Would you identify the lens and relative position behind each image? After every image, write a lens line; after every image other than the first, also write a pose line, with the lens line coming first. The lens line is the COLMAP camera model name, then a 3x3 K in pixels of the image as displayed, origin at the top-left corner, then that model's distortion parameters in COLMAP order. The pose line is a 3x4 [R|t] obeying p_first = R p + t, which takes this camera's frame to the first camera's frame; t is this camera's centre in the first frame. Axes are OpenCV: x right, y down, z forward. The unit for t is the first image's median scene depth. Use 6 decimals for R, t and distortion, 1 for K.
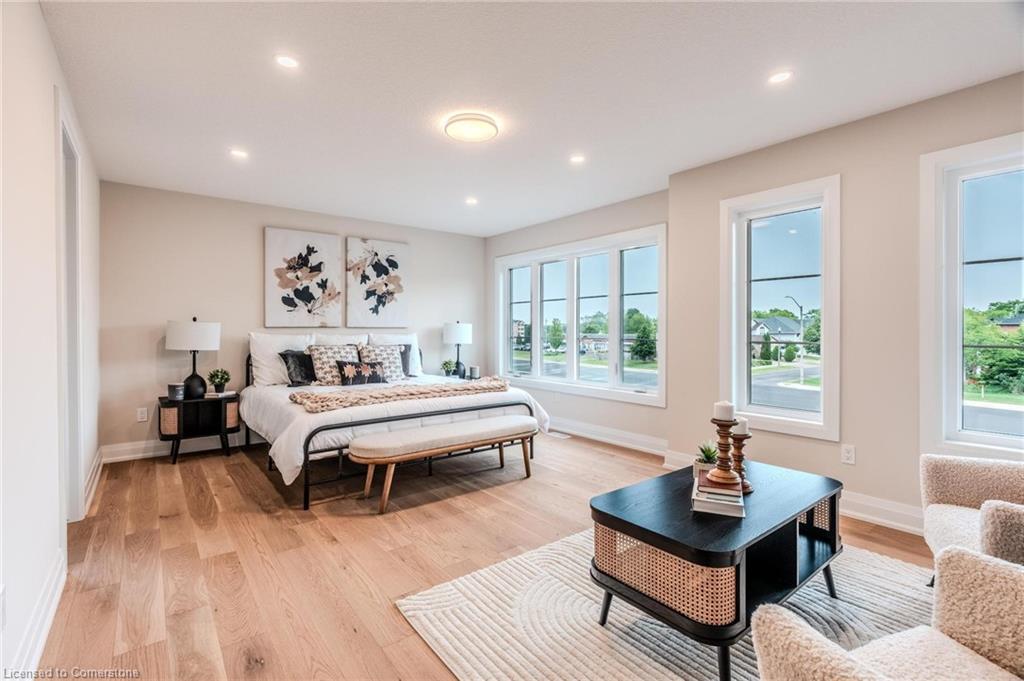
lens RADIAL K [[459.0, 0, 512.1], [0, 459.0, 333.9], [0, 0, 1]] dist [-0.005090, 0.000672]
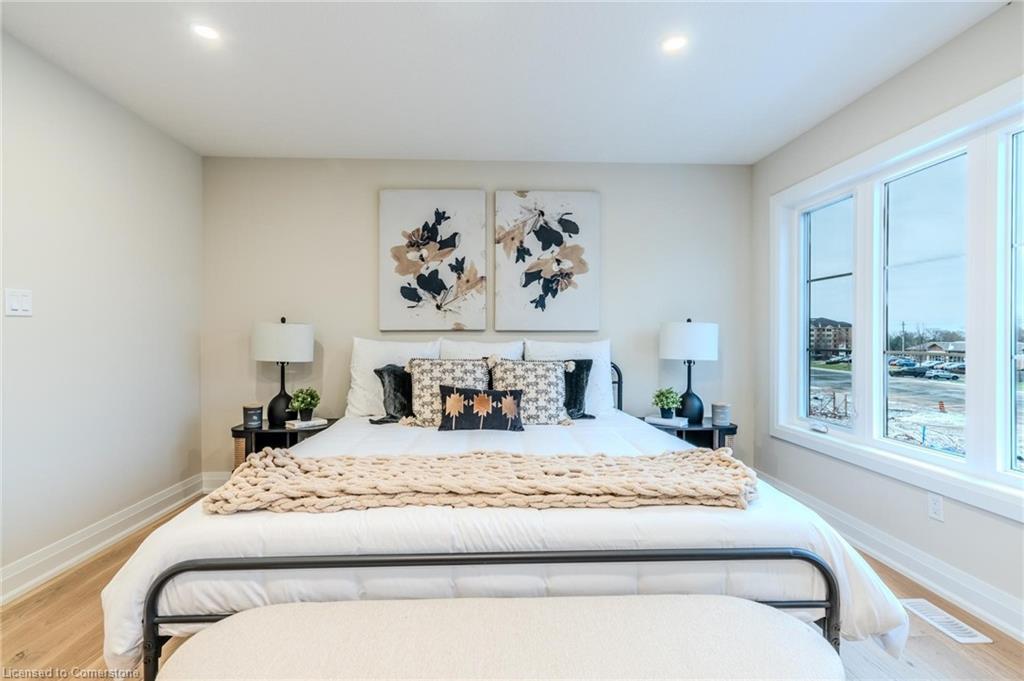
lens RADIAL K [[459.0, 0, 509.8], [0, 459.0, 336.1], [0, 0, 1]] dist [-0.005090, 0.000672]
pose [[0.804551, -0.002784, -0.593877, 0.042116], [-0.004742, 0.999927, -0.011112, 0.000365], [0.593864, 0.011756, 0.804479, 0.512833]]
